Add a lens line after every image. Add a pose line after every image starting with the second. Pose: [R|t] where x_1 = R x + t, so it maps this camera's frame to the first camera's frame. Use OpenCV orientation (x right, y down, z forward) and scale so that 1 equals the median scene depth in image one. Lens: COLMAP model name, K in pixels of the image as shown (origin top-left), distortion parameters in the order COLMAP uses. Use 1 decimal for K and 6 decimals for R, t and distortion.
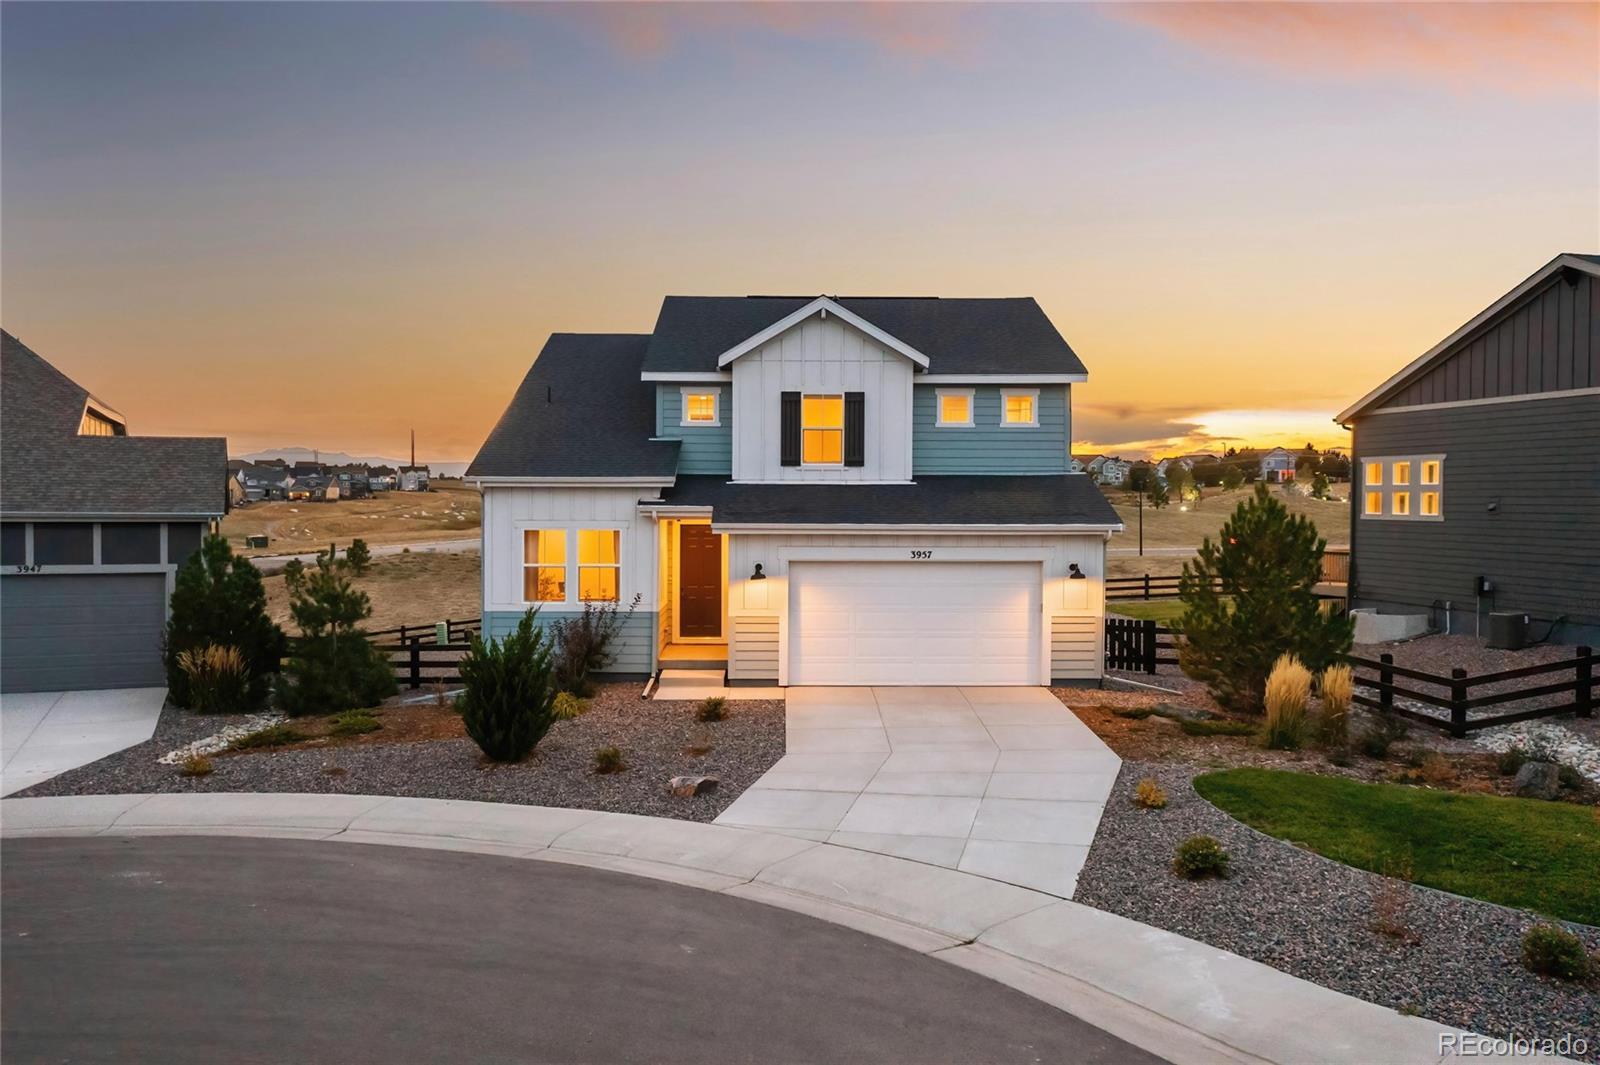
lens RADIAL K [[1254.4, 0, 806.5], [0, 1254.4, 527.6], [0, 0, 1]] dist [-0.004198, 0.024244]
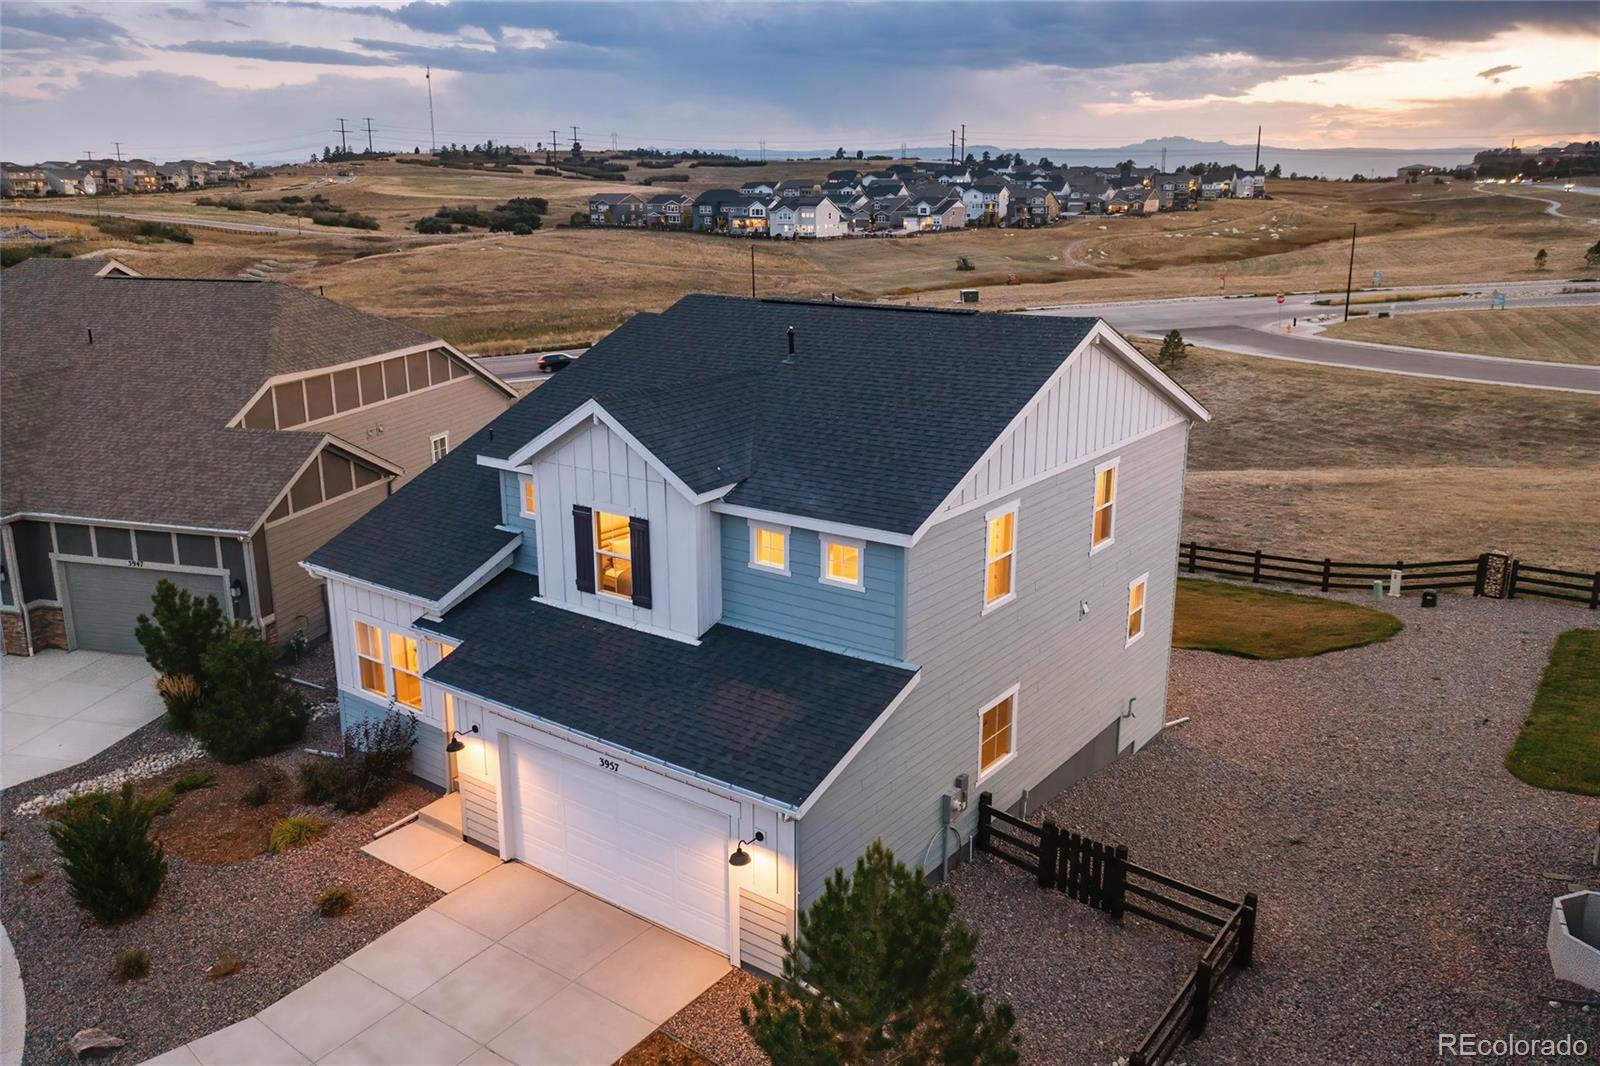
lens RADIAL K [[1254.4, 0, 799.5], [0, 1254.4, 536.0], [0, 0, 1]] dist [-0.004198, 0.024244]
pose [[0.787674, 0.161191, -0.594632, 0.592505], [-0.011789, 0.968934, 0.247040, -0.294858], [0.615980, -0.187577, 0.765104, 0.461268]]
